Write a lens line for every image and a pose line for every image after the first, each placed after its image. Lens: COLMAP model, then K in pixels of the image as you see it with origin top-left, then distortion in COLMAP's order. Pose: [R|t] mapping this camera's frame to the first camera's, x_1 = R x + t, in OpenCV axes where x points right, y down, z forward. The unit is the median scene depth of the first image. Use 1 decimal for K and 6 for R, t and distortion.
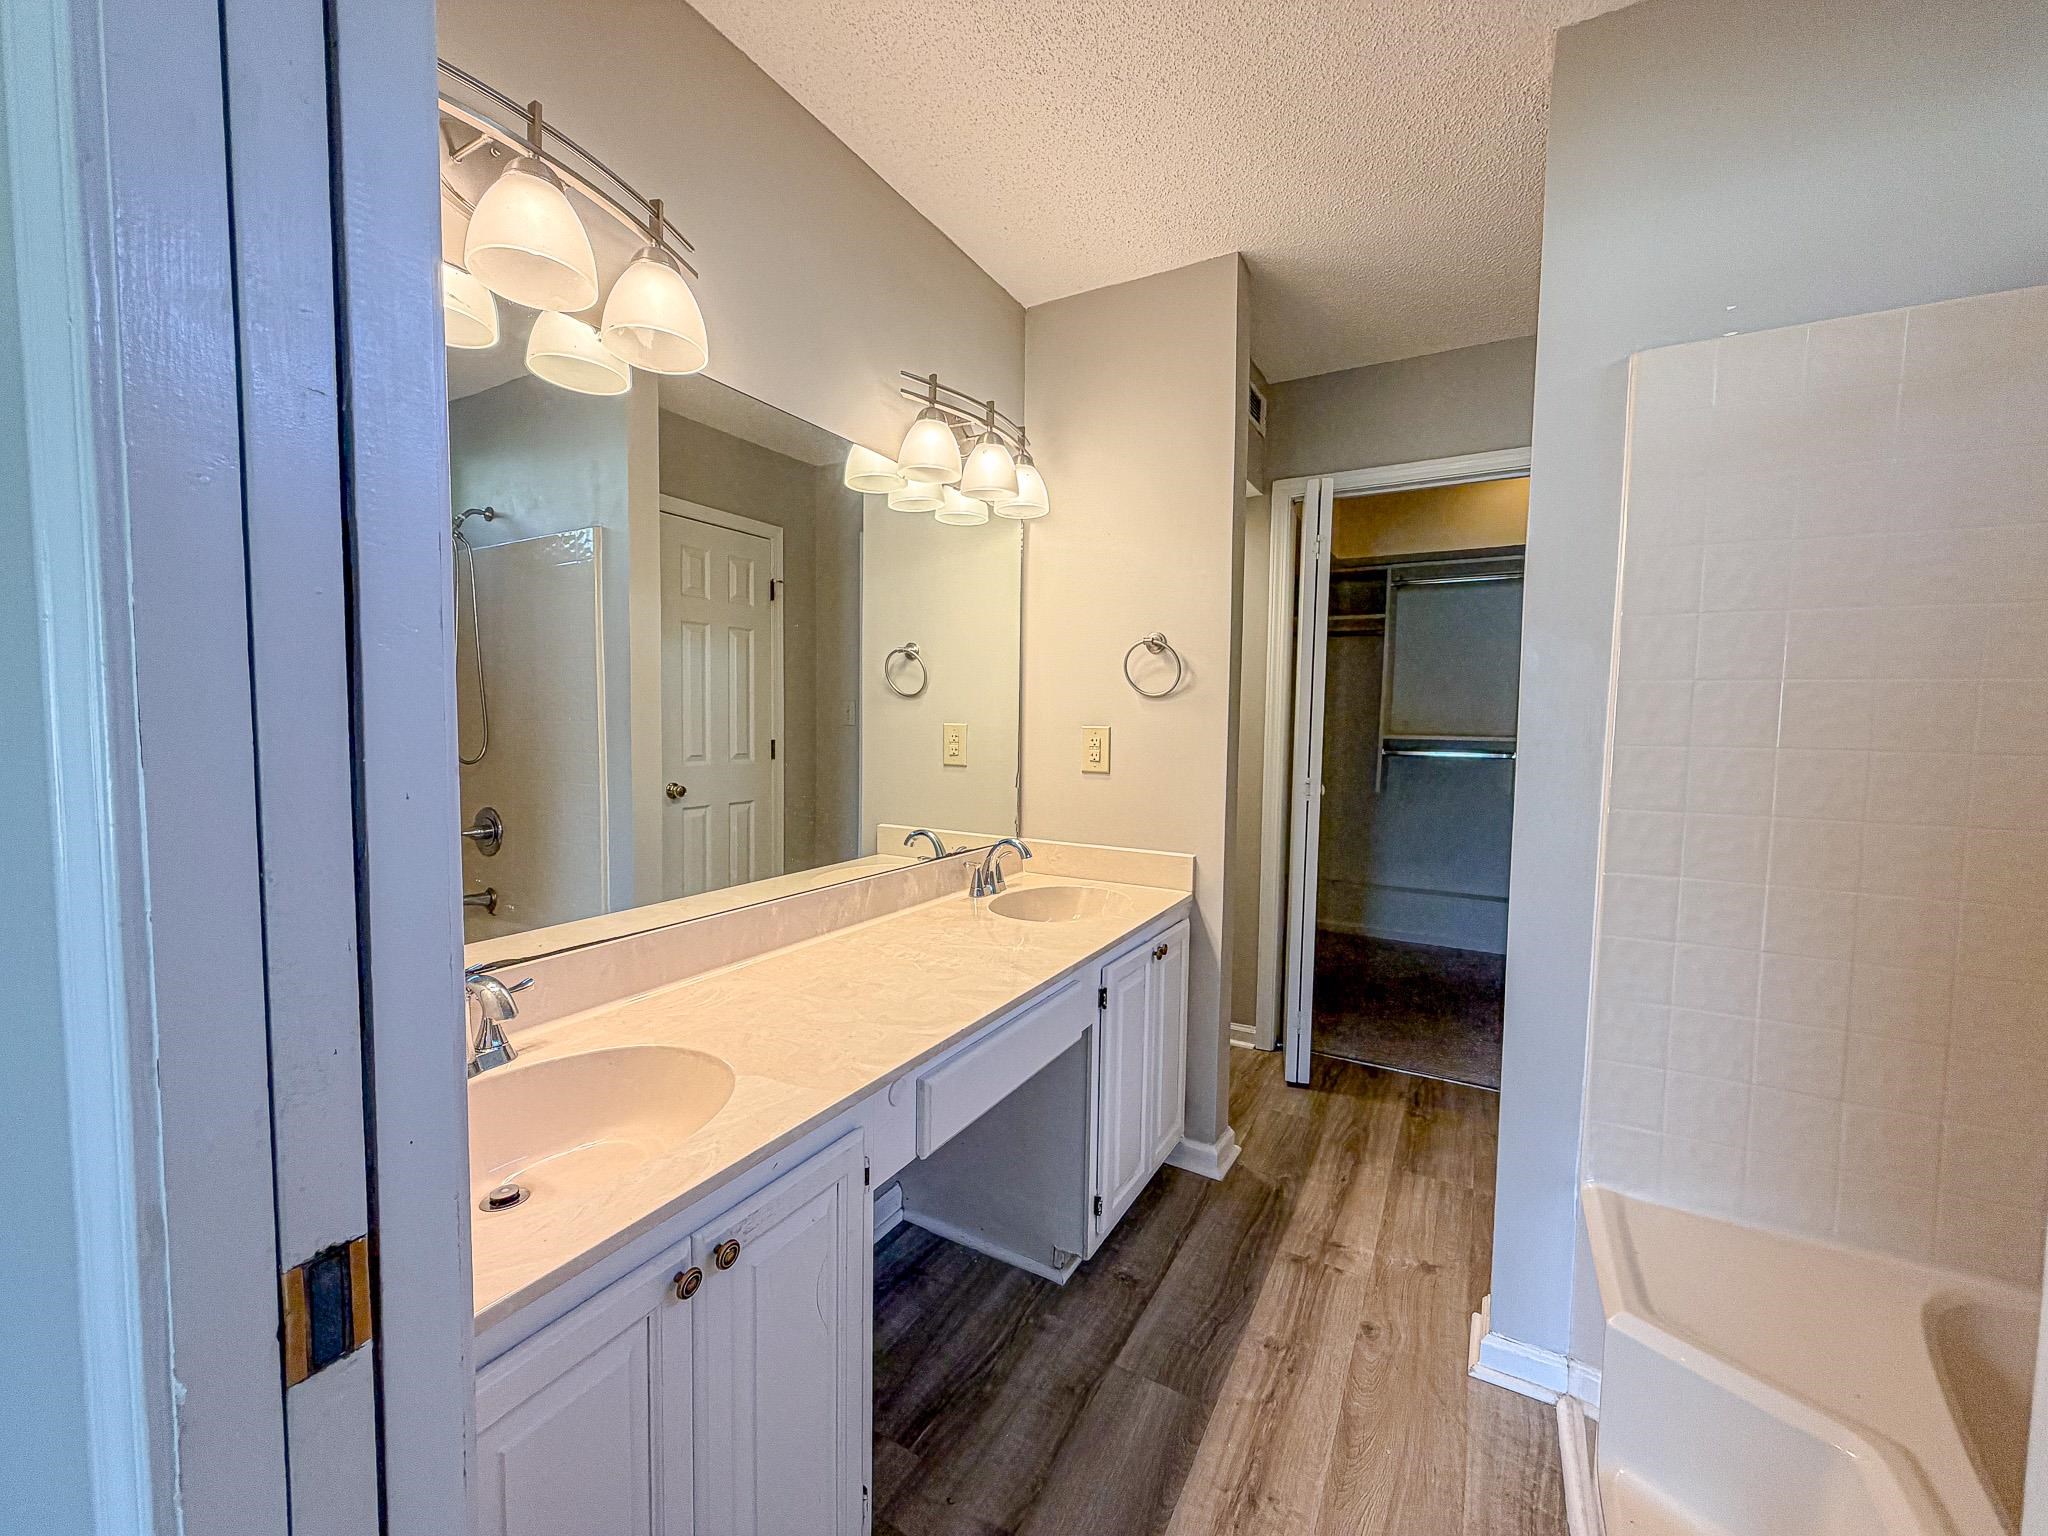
lens RADIAL K [[818.2, 0, 1019.0], [0, 818.2, 770.1], [0, 0, 1]] dist [-0.002179, -0.000254]
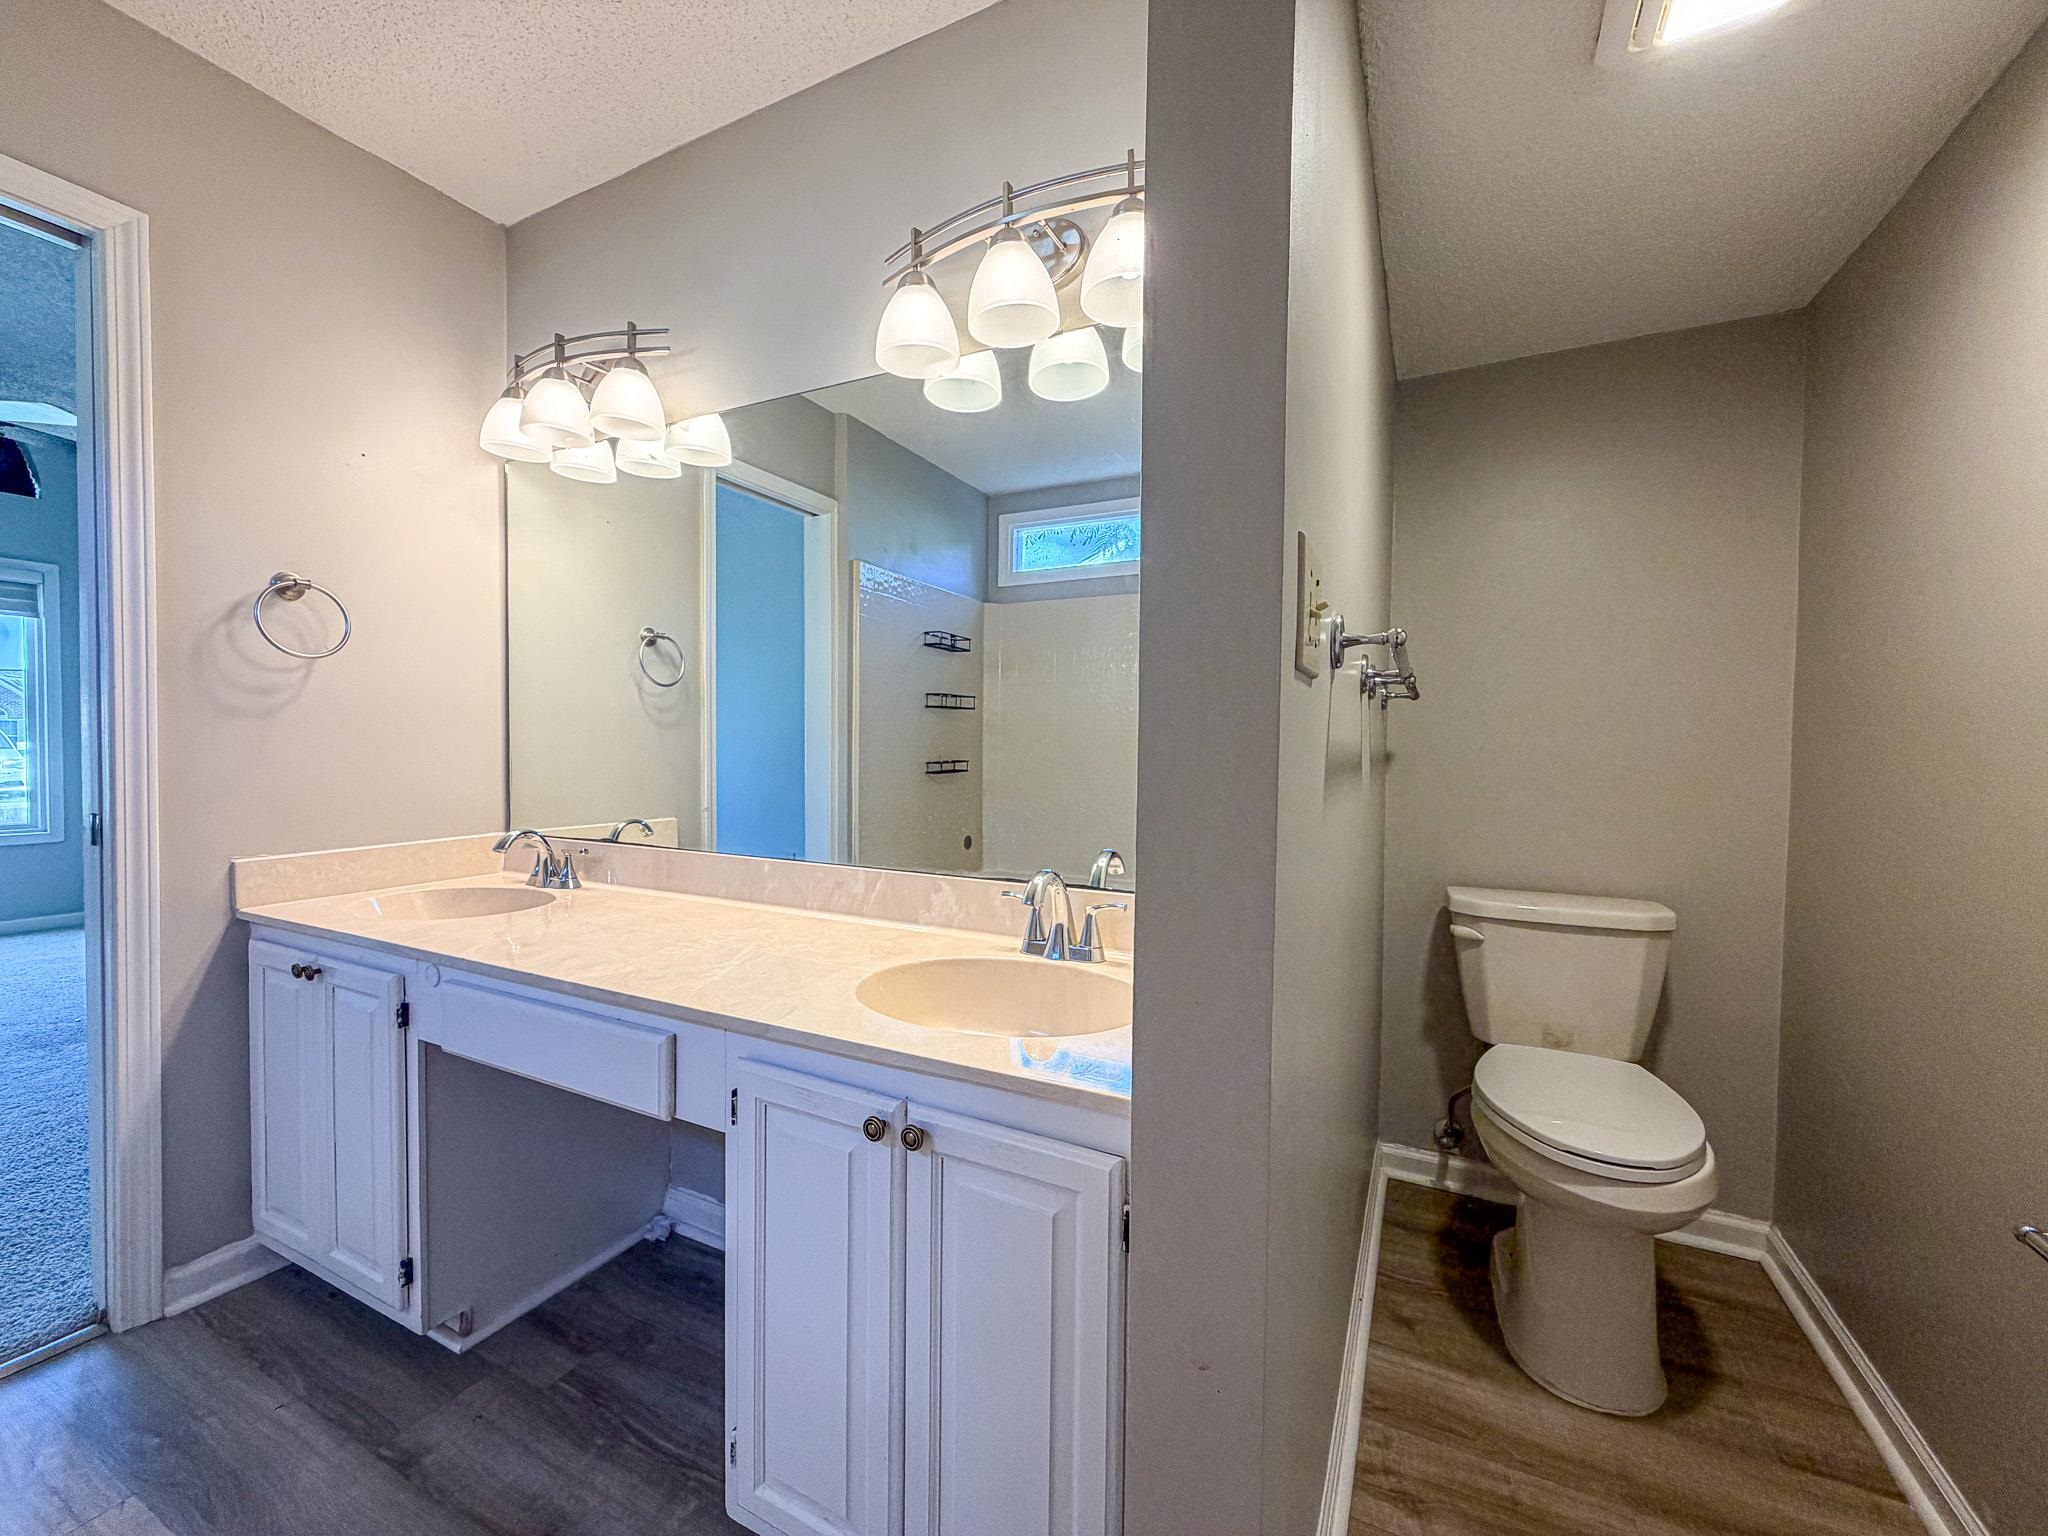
lens RADIAL K [[816.7, 0, 1016.3], [0, 816.7, 768.7], [0, 0, 1]] dist [-0.000474, 0.000565]
pose [[0.042712, 0.011390, -0.999023, 0.599356], [-0.070068, 0.997507, 0.008377, 0.006164], [0.996627, 0.069642, 0.043403, 0.968376]]
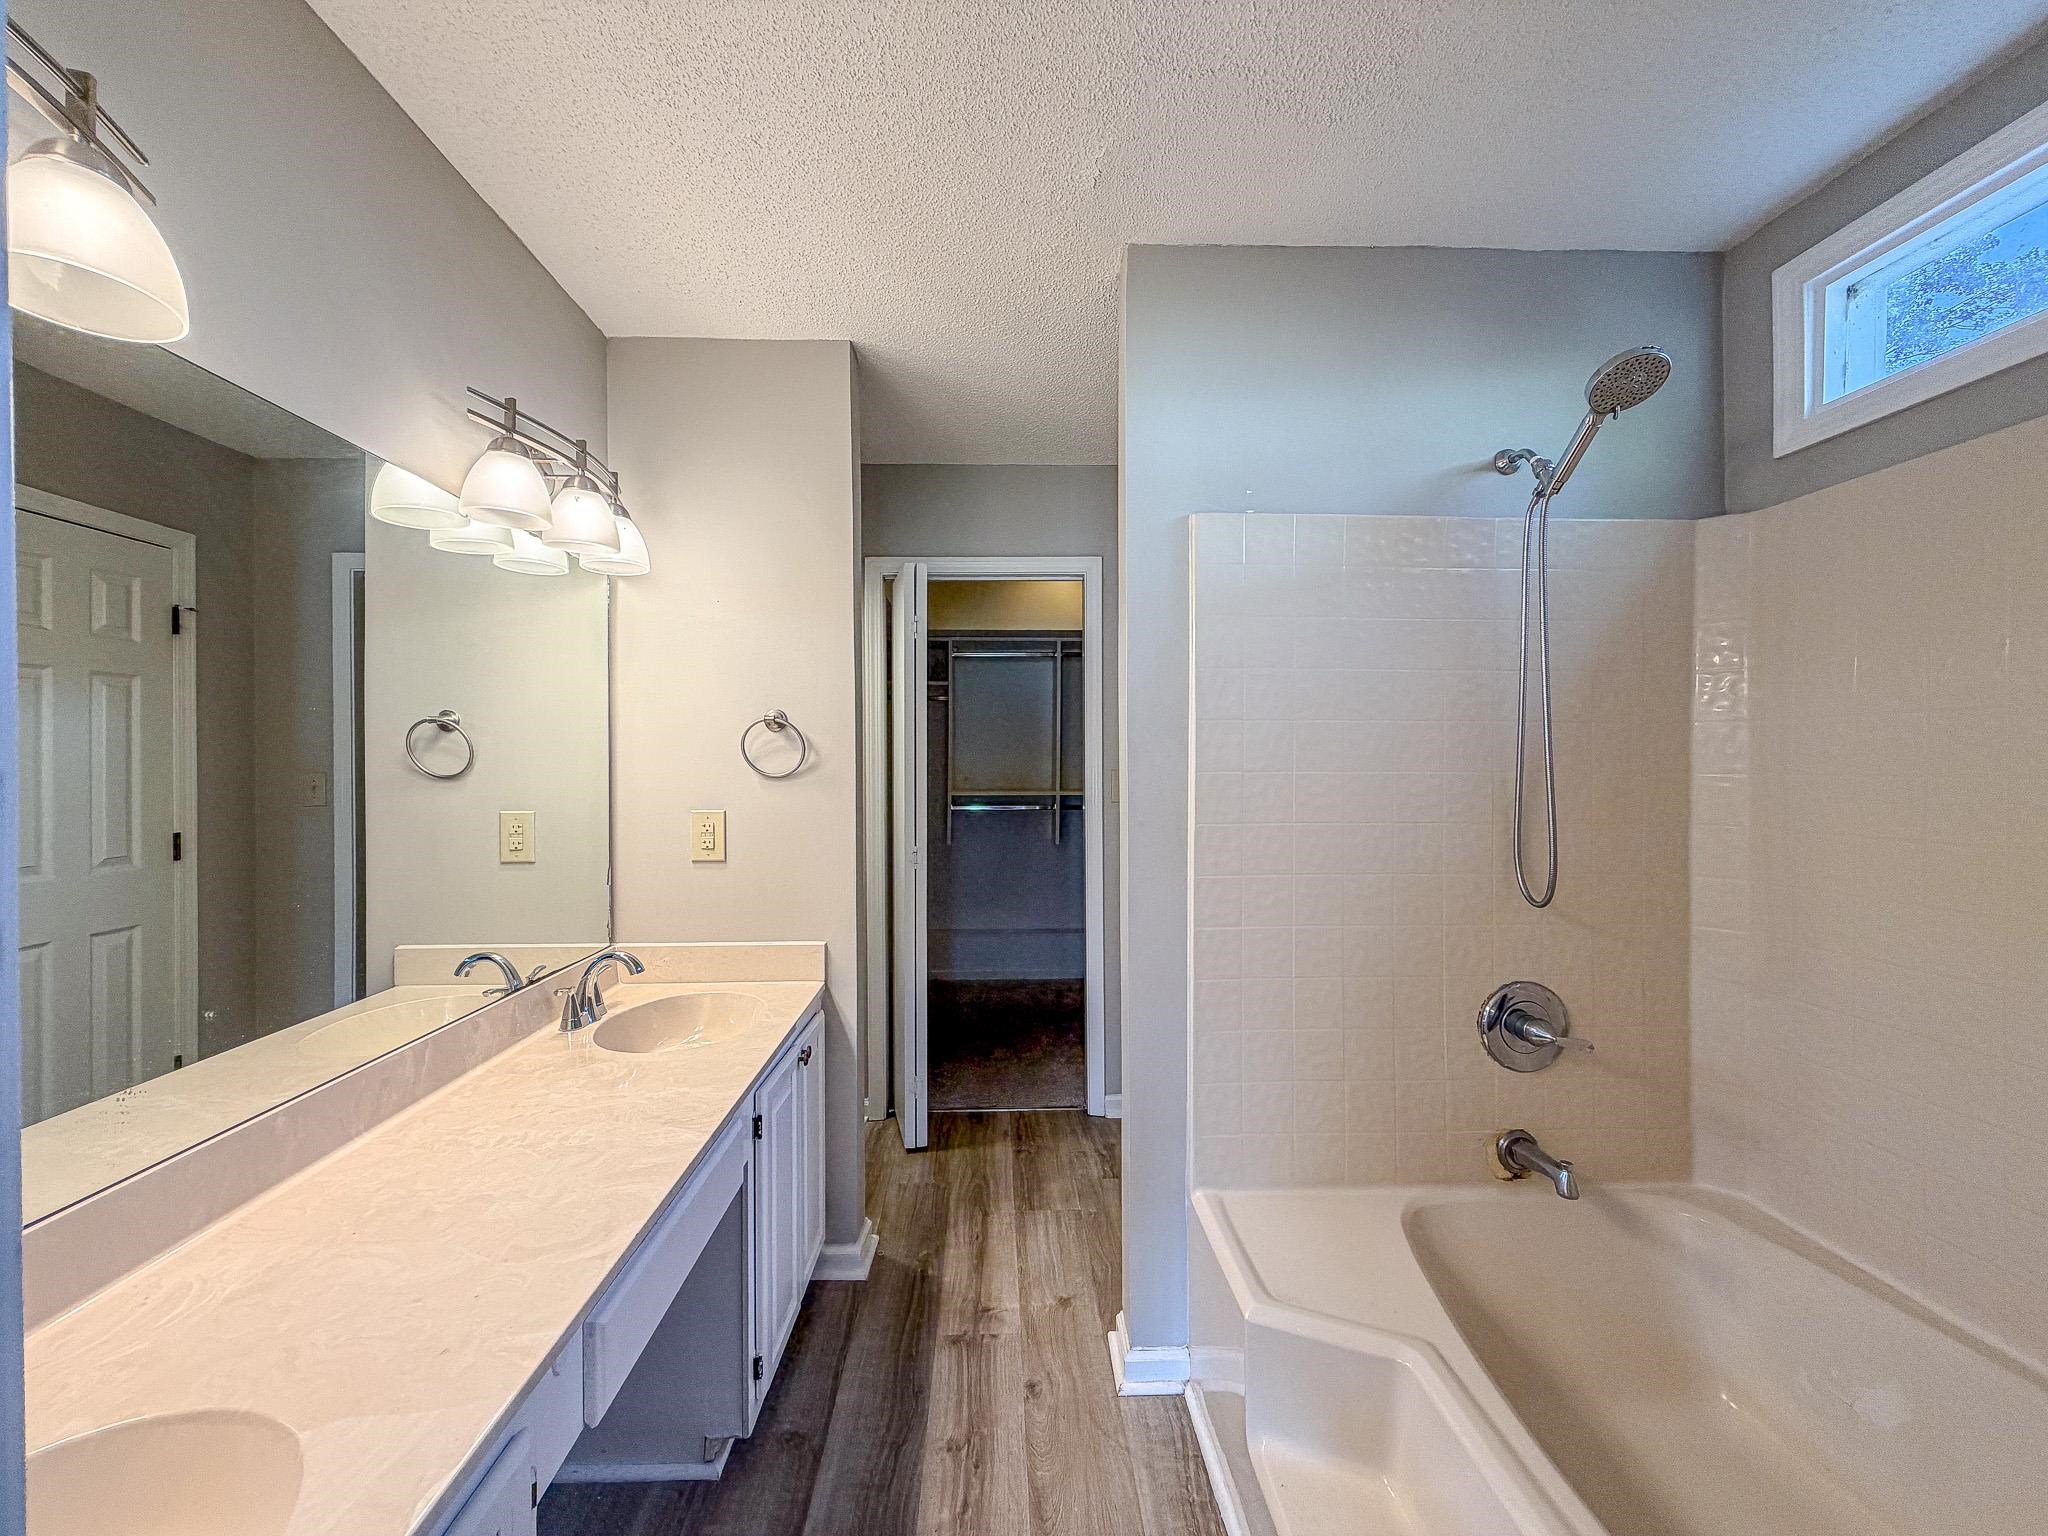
lens RADIAL K [[816.7, 0, 1016.3], [0, 816.7, 768.7], [0, 0, 1]] dist [-0.000474, 0.000565]
pose [[0.851992, -0.019958, 0.523174, -0.096026], [0.047609, 0.998086, -0.039456, -0.052661], [-0.521385, 0.058524, 0.851312, 0.058791]]
